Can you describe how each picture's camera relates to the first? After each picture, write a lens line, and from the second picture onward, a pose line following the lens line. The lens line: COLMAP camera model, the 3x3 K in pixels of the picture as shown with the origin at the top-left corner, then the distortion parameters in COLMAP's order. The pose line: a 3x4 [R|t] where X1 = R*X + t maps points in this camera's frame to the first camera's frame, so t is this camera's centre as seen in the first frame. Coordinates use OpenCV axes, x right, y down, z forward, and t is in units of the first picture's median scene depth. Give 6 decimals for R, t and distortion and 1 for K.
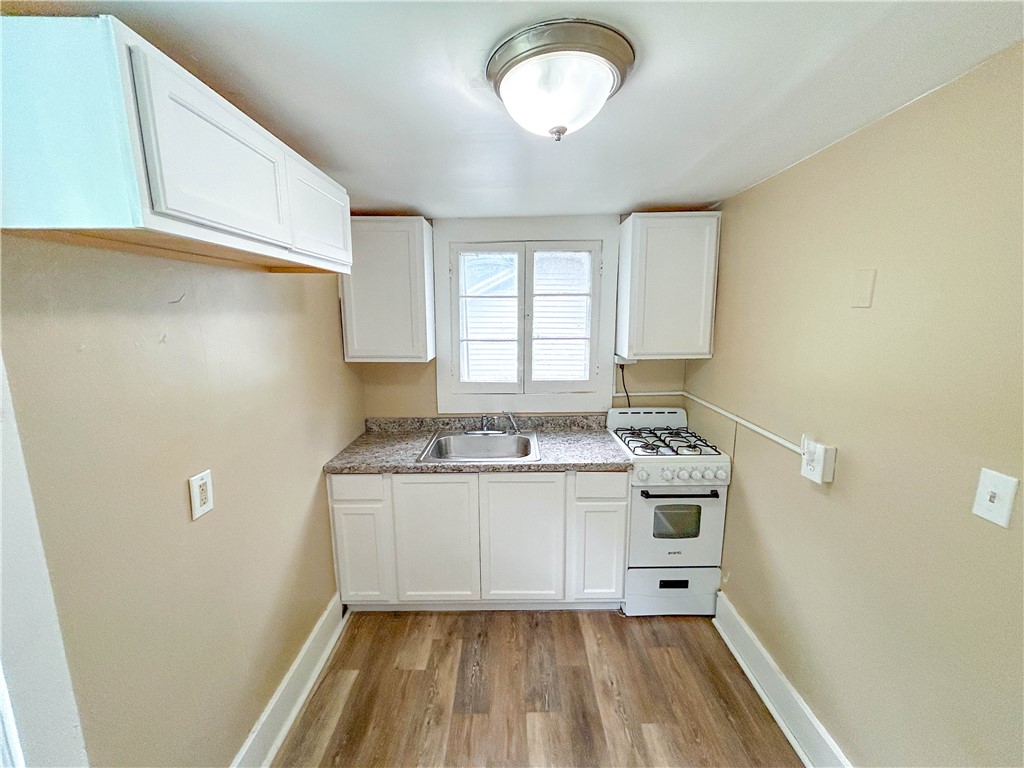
lens RADIAL K [[412.6, 0, 511.1], [0, 412.6, 384.2], [0, 0, 1]] dist [0.004091, 0.000431]
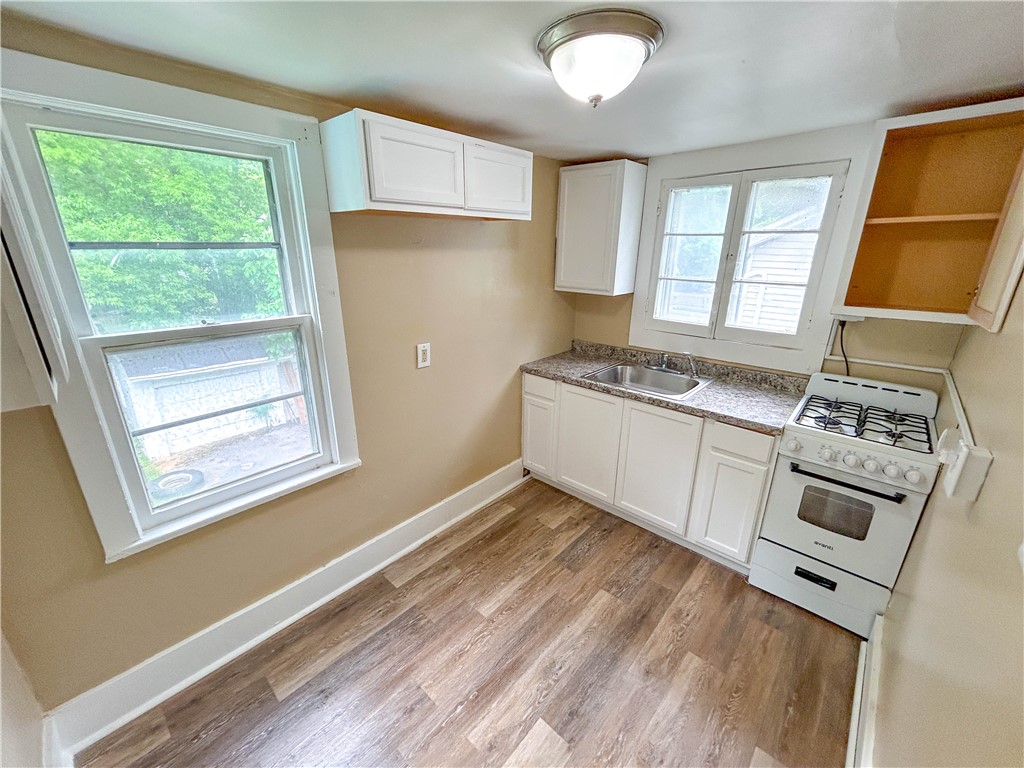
lens RADIAL K [[412.6, 0, 513.3], [0, 412.6, 380.8], [0, 0, 1]] dist [0.004091, 0.000431]
pose [[0.744839, 0.217115, -0.630933, 0.383808], [-0.126250, 0.974357, 0.186250, -0.003440], [0.655192, -0.059071, 0.753150, -0.048304]]
